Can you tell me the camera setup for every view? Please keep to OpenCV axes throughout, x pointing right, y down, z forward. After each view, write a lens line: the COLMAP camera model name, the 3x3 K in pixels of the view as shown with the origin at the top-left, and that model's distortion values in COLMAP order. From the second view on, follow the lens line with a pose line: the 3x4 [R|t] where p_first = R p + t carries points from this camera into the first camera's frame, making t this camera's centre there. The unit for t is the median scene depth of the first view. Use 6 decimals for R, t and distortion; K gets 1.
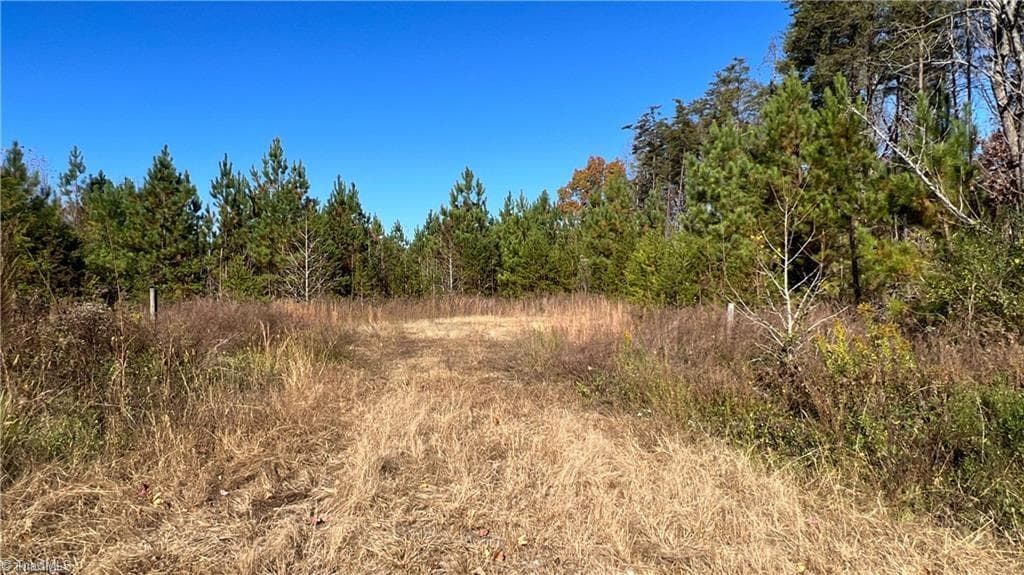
lens RADIAL K [[671.7, 0, 512.0], [0, 671.7, 287.5], [0, 0, 1]] dist [-0.005729, -0.005169]
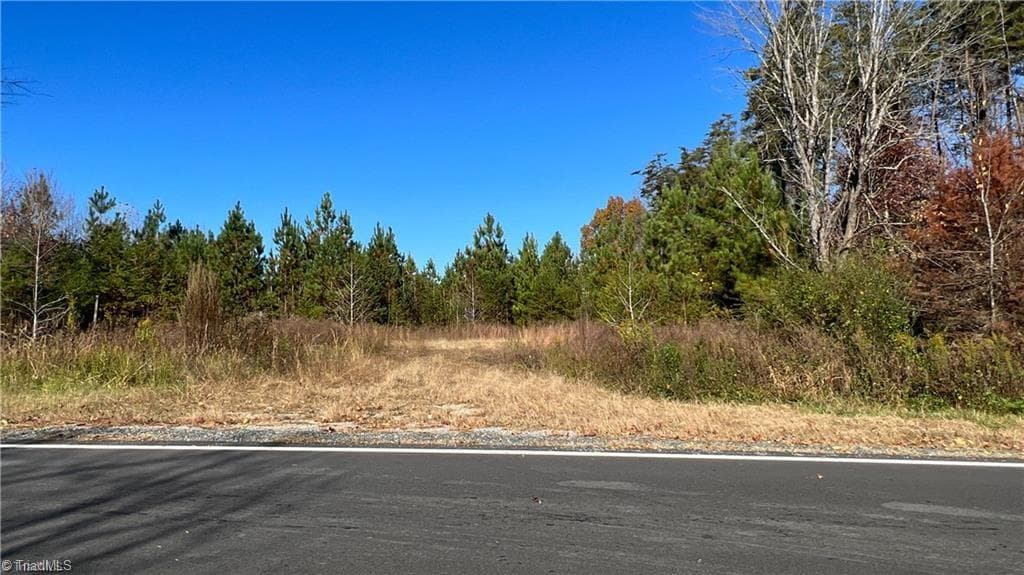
lens RADIAL K [[671.7, 0, 512.0], [0, 671.7, 287.5], [0, 0, 1]] dist [-0.005729, -0.005169]
pose [[0.998527, -0.007146, -0.053790, 0.041369], [0.004381, 0.998671, -0.051347, 0.008937], [0.054086, 0.051036, 0.997231, -0.165214]]
